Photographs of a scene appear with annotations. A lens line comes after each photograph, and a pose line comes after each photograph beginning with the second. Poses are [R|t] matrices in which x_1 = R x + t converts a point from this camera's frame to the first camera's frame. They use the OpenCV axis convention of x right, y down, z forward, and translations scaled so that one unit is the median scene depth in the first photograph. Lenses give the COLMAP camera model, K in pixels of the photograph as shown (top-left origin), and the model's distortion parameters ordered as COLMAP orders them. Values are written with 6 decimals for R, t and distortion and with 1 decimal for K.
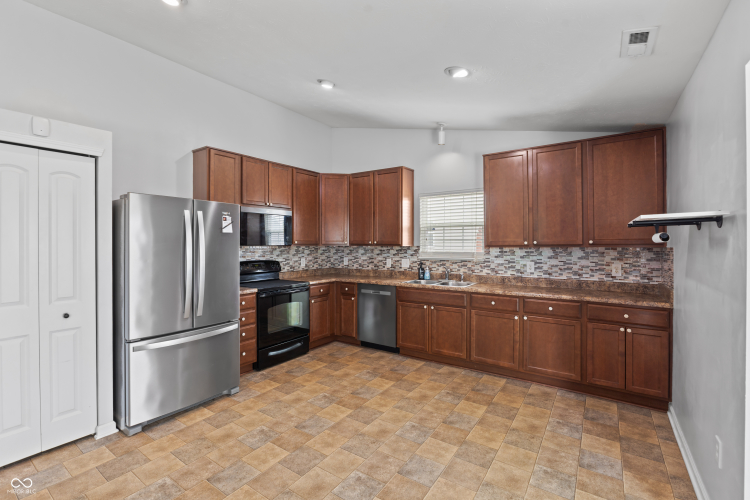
lens RADIAL K [[333.4, 0, 375.5], [0, 333.4, 243.0], [0, 0, 1]] dist [-0.003699, -0.002072]
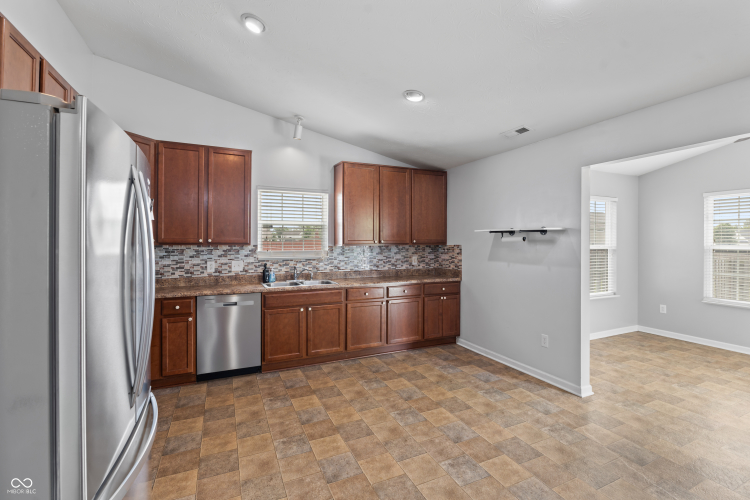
lens RADIAL K [[333.4, 0, 375.5], [0, 333.4, 248.7], [0, 0, 1]] dist [-0.003699, -0.002072]
pose [[0.516004, -0.022470, 0.856292, -0.579190], [-0.008159, 0.999482, 0.031144, -0.014693], [-0.856548, -0.023057, 0.515553, 0.356349]]
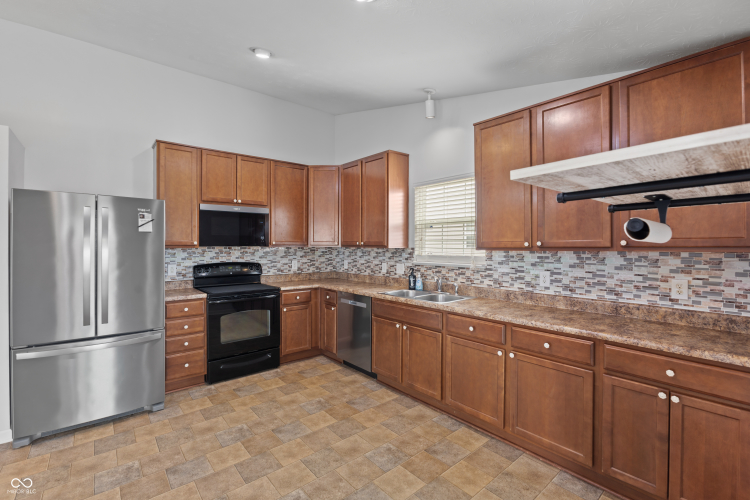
lens RADIAL K [[333.4, 0, 373.4], [0, 333.4, 246.4], [0, 0, 1]] dist [-0.003699, -0.002072]
pose [[0.964962, 0.005146, -0.262338, 0.314996], [-0.003699, 0.999975, 0.006012, 0.000965], [0.262362, -0.004831, 0.964957, 0.244086]]
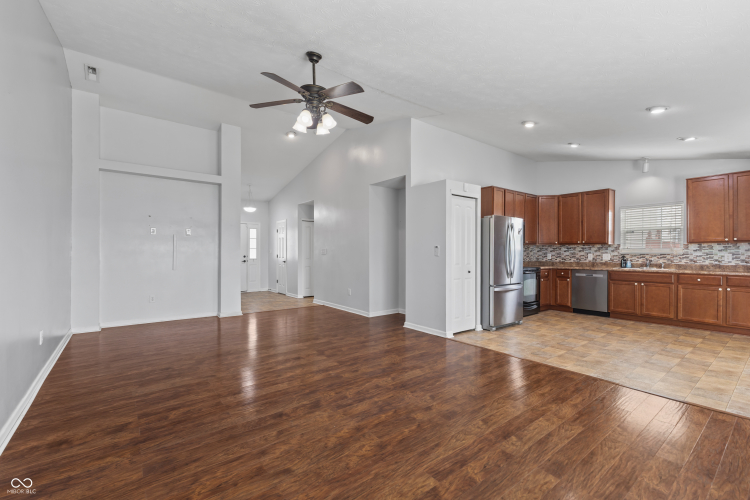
lens RADIAL K [[318.5, 0, 374.3], [0, 318.5, 252.8], [0, 0, 1]] dist [-0.002913, -0.000637]
pose [[0.948113, 0.003329, -0.317916, -0.532626], [-0.002321, 0.999991, 0.003549, 0.053780], [0.317925, -0.002627, 0.948112, -0.747696]]
